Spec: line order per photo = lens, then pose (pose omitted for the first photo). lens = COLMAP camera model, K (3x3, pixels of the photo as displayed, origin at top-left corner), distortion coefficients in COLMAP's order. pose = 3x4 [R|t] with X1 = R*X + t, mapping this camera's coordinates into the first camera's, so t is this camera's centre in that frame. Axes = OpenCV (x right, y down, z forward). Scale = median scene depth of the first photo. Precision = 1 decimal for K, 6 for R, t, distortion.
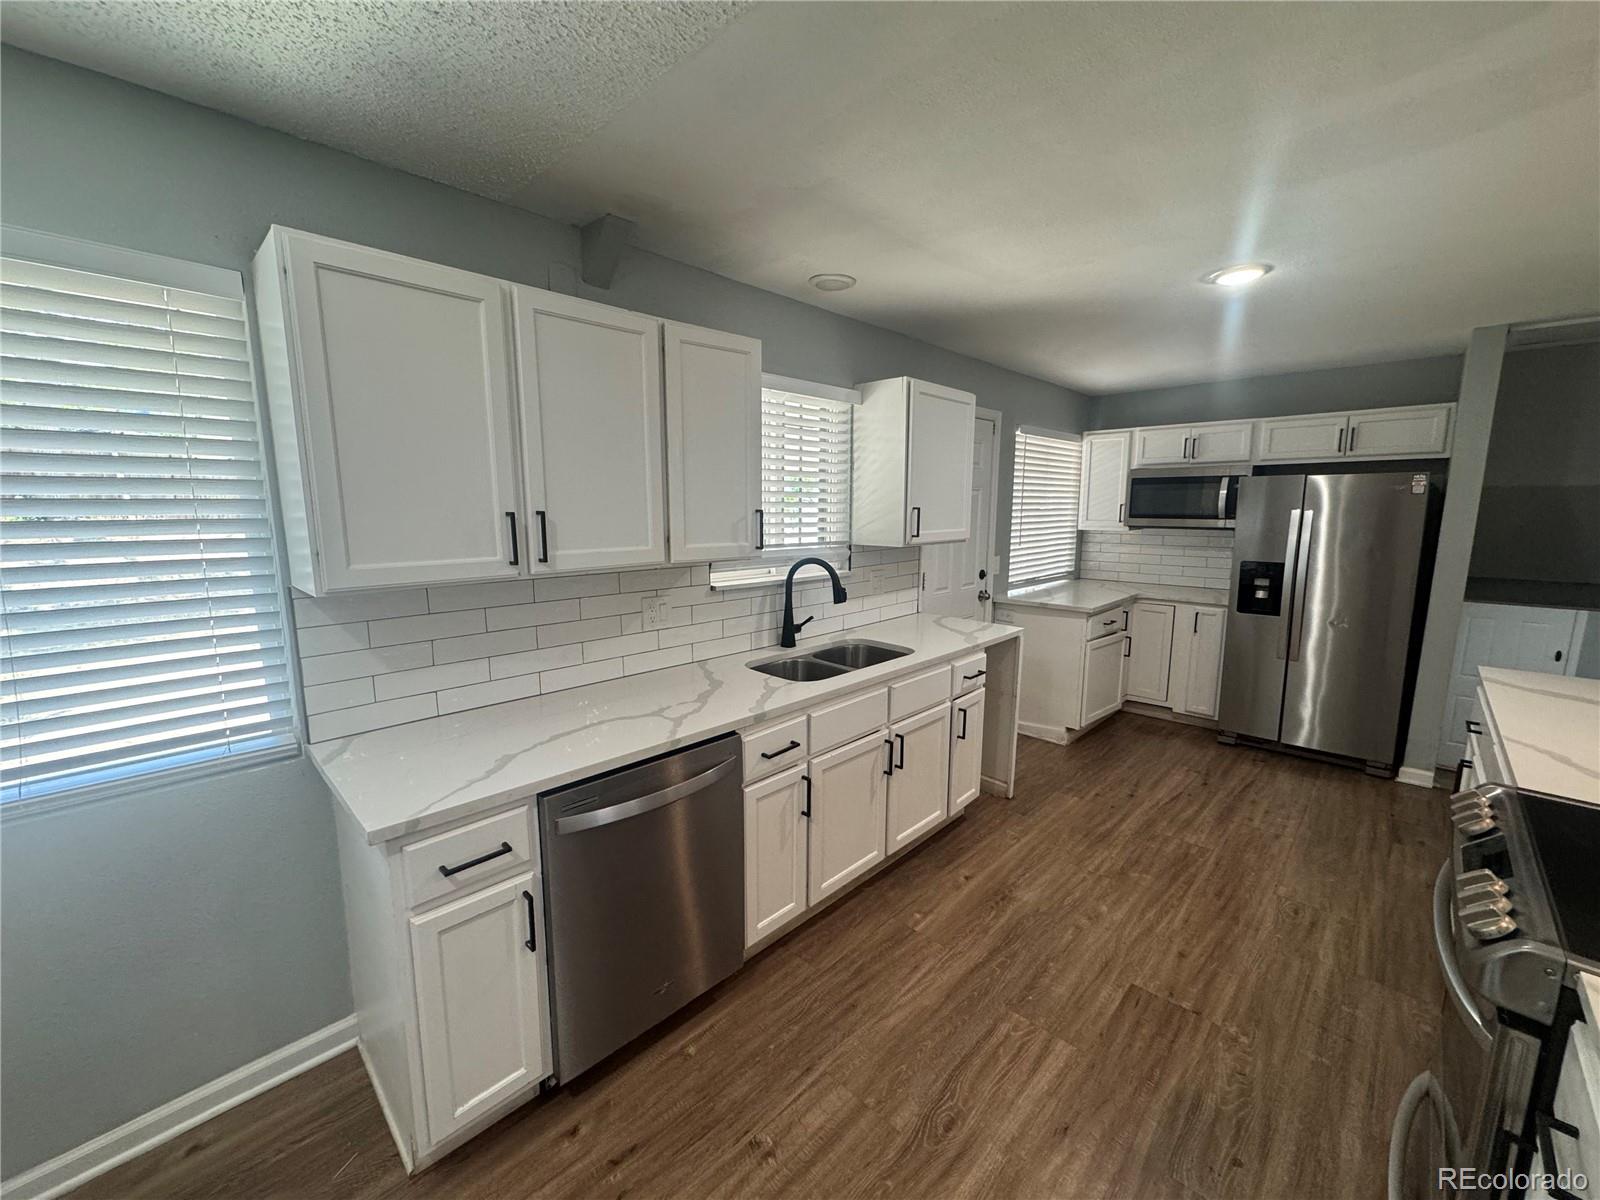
lens RADIAL K [[635.8, 0, 799.6], [0, 635.8, 600.2], [0, 0, 1]] dist [-0.002689, 0.000227]
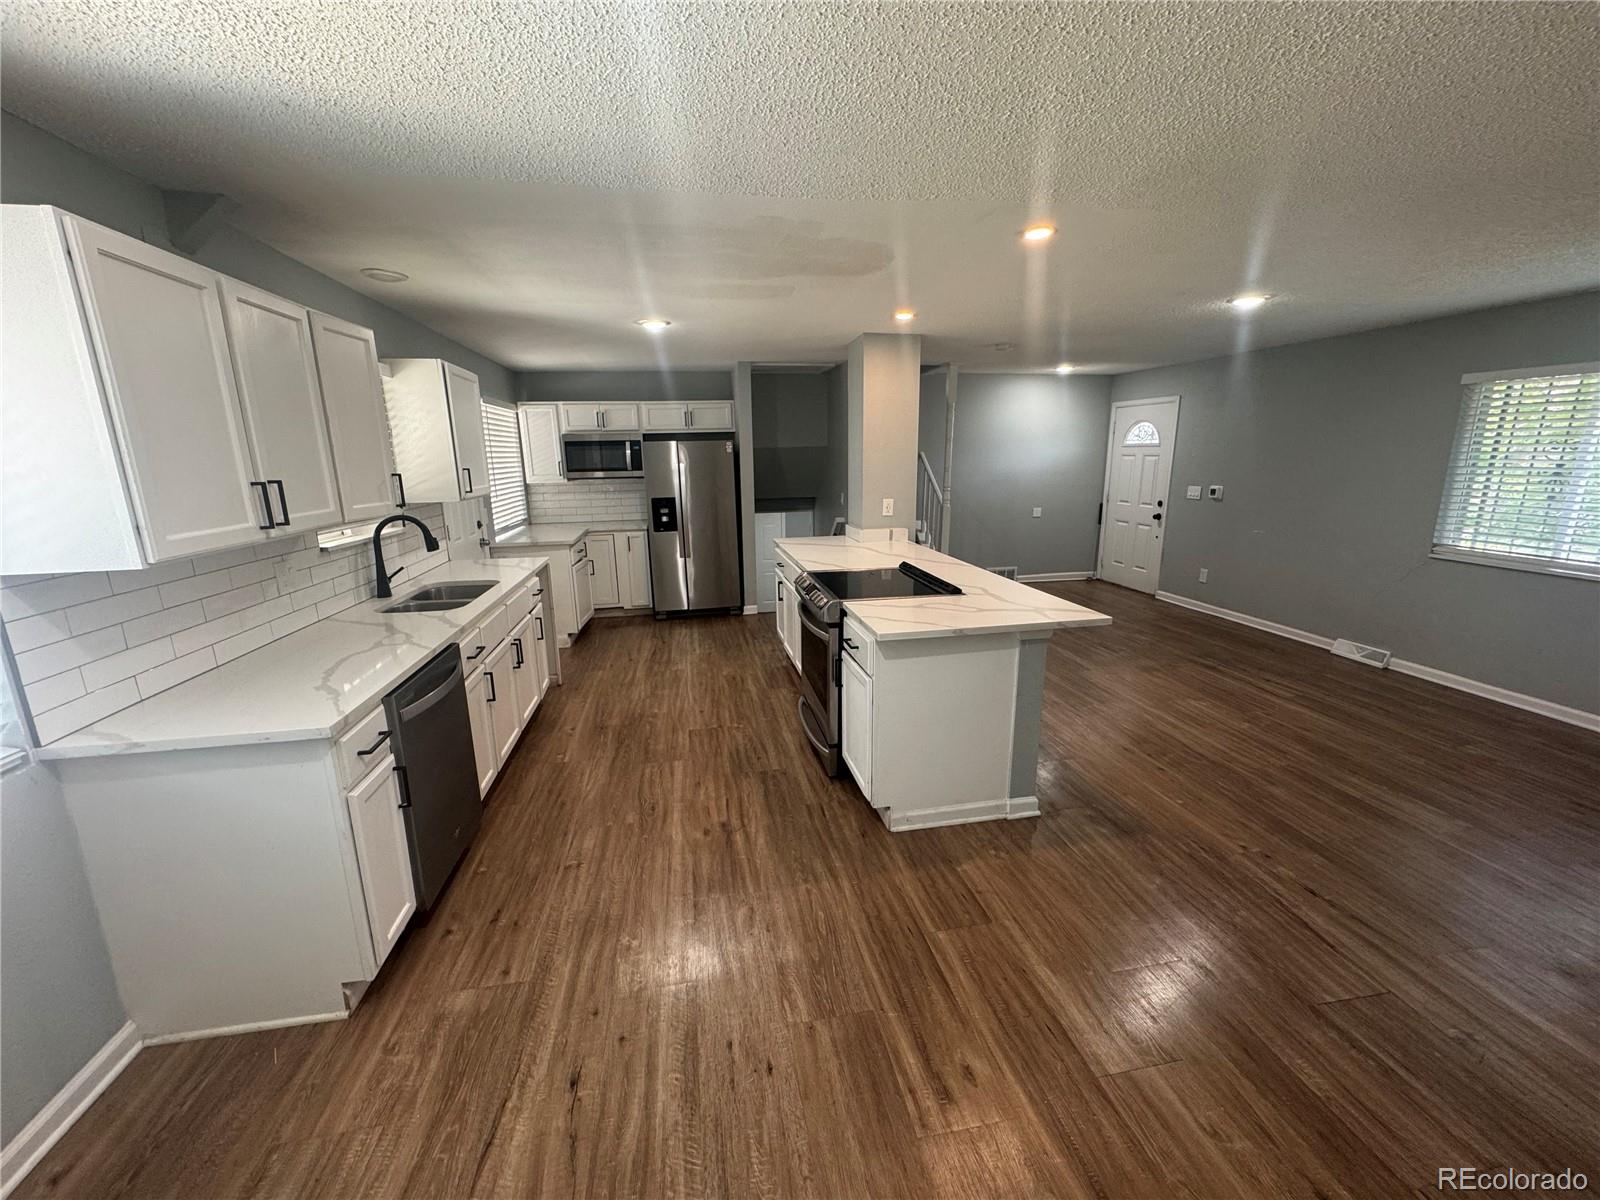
lens RADIAL K [[635.8, 0, 799.6], [0, 635.8, 600.2], [0, 0, 1]] dist [-0.002689, 0.000227]
pose [[0.580368, -0.192340, 0.791315, -0.534255], [0.139241, 0.980836, 0.136283, 0.030761], [-0.802362, 0.031089, 0.596027, -0.280613]]
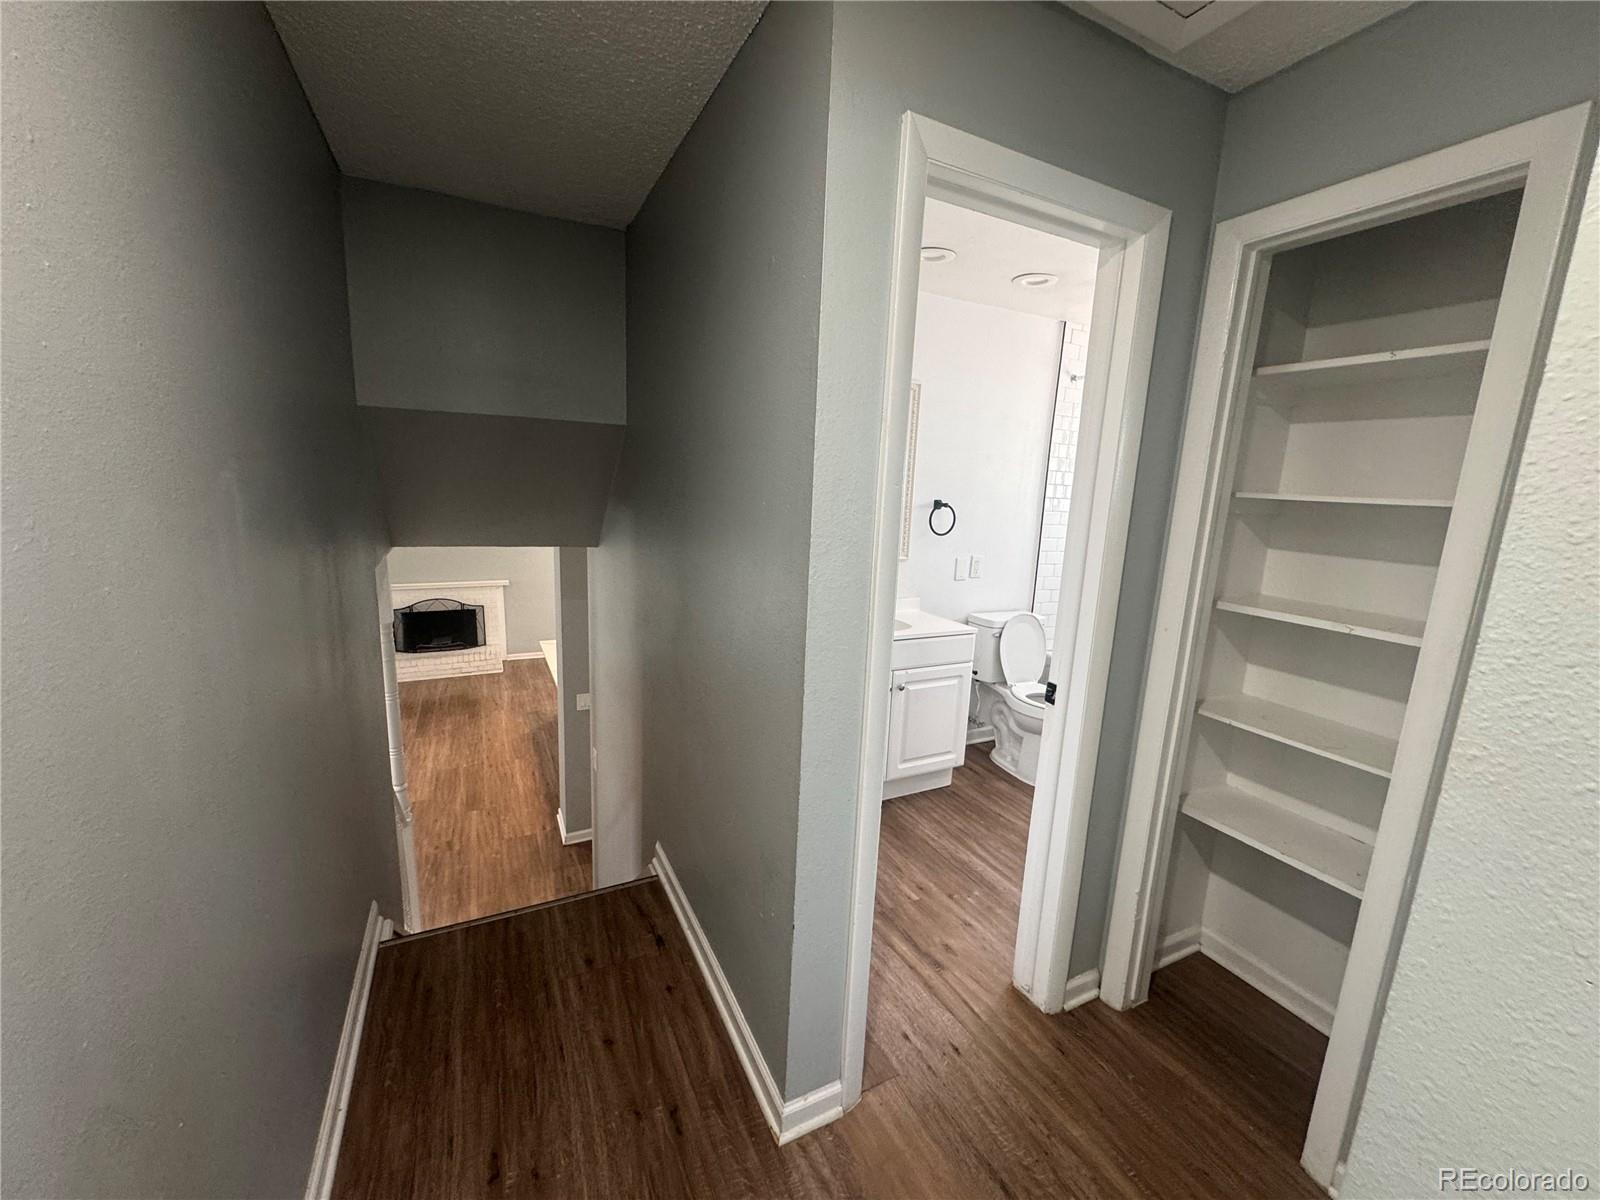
lens RADIAL K [[639.0, 0, 798.4], [0, 639.0, 598.9], [0, 0, 1]] dist [-0.001559, -0.000043]
pose [[-0.328489, 0.151053, -0.932351, 2.826304], [-0.186730, 0.957259, 0.220878, -0.769076], [0.925865, 0.246654, -0.286243, 1.778662]]
